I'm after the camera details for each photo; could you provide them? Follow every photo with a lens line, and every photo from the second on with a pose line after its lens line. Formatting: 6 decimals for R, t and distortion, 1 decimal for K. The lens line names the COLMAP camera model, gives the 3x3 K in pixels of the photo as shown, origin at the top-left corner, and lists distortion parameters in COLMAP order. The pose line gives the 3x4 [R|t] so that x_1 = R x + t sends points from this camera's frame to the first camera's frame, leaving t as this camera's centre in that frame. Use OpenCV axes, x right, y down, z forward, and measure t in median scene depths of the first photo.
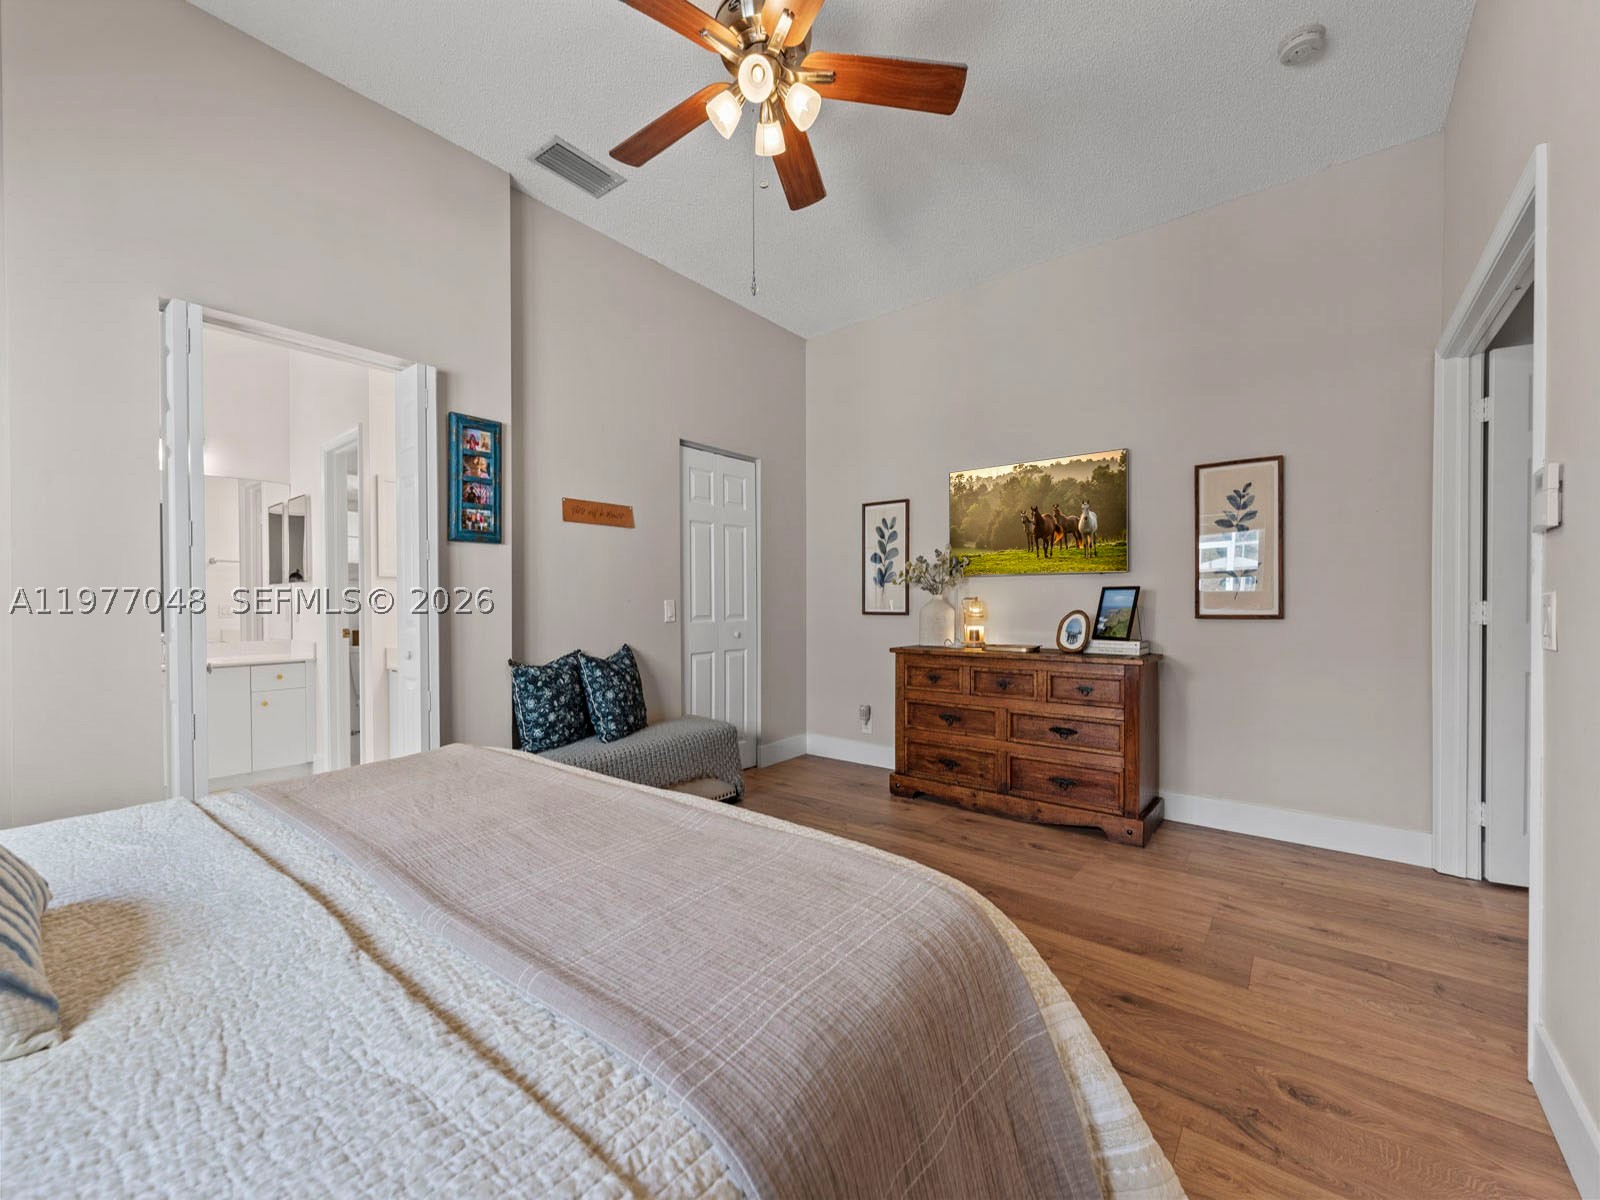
lens RADIAL K [[649.8, 0, 795.6], [0, 649.8, 600.6], [0, 0, 1]] dist [0.002086, -0.000145]
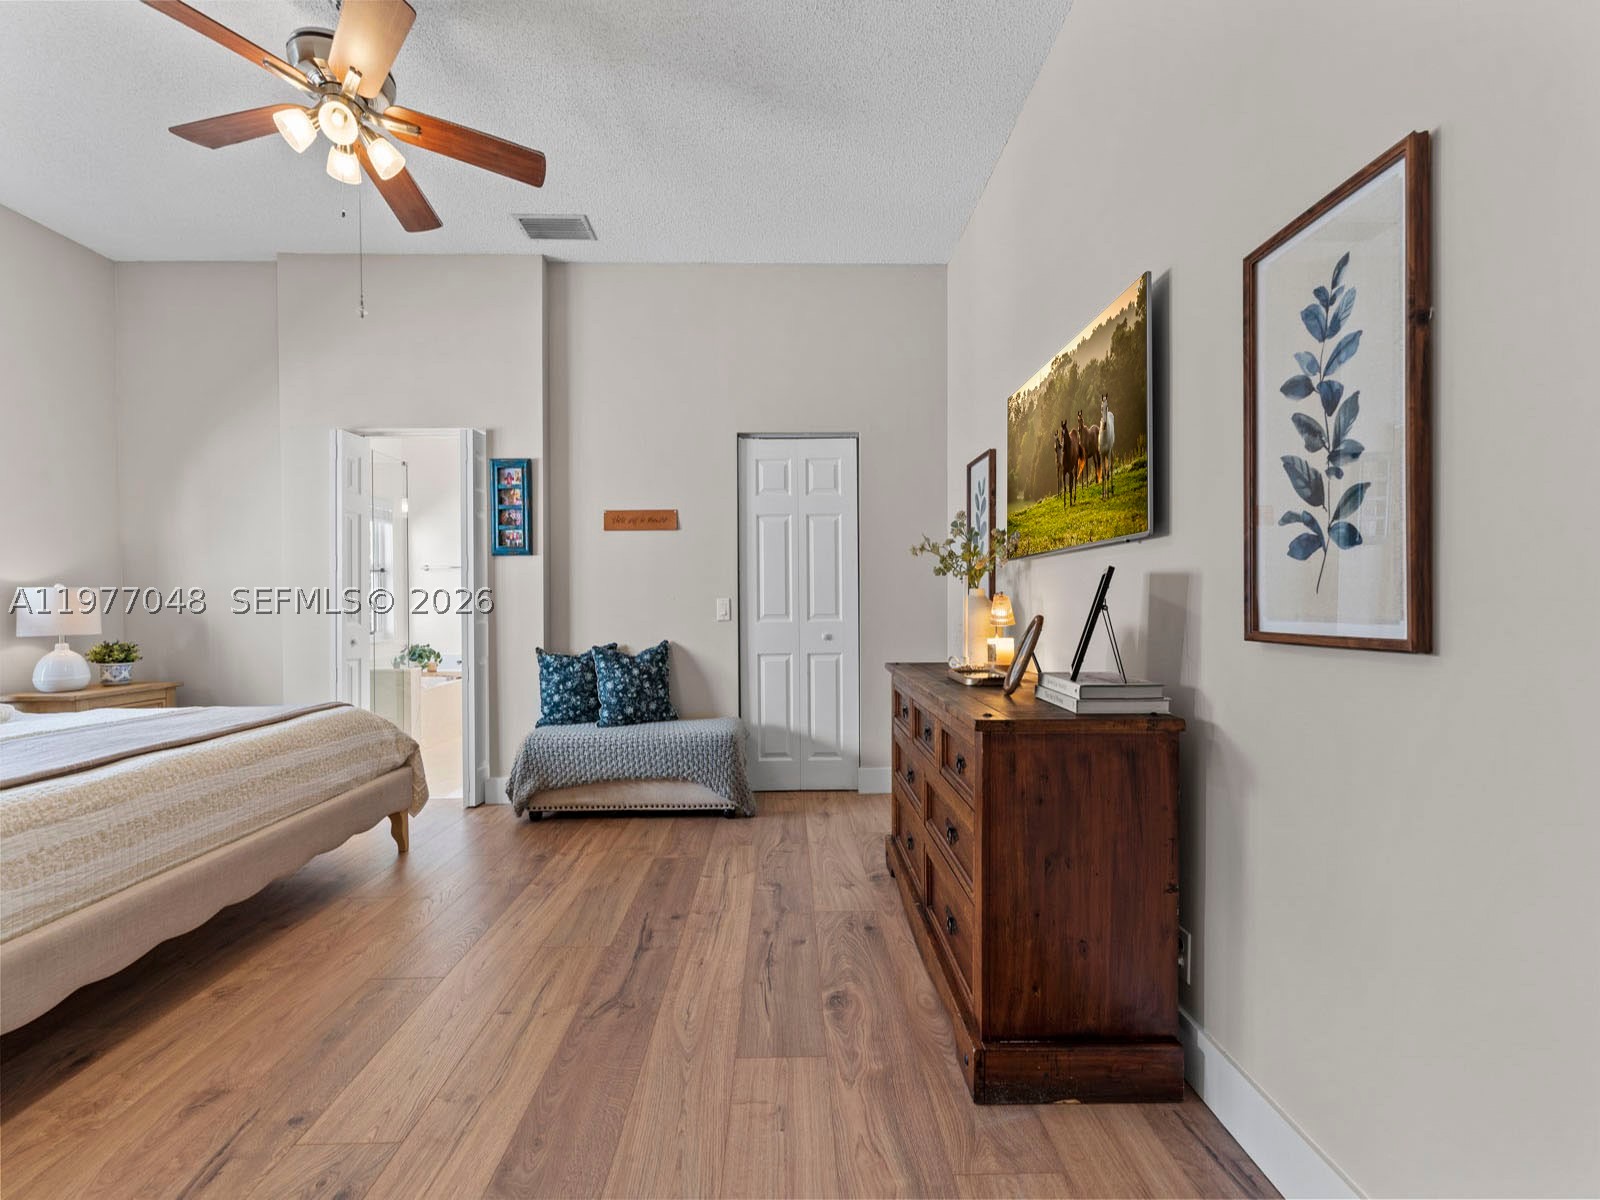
lens RADIAL K [[649.8, 0, 797.8], [0, 649.8, 599.4], [0, 0, 1]] dist [0.002086, -0.000145]
pose [[0.635676, -0.002882, -0.771951, 0.778885], [0.007963, 0.999964, 0.002824, -0.001185], [0.771915, -0.007942, 0.635676, 0.553466]]
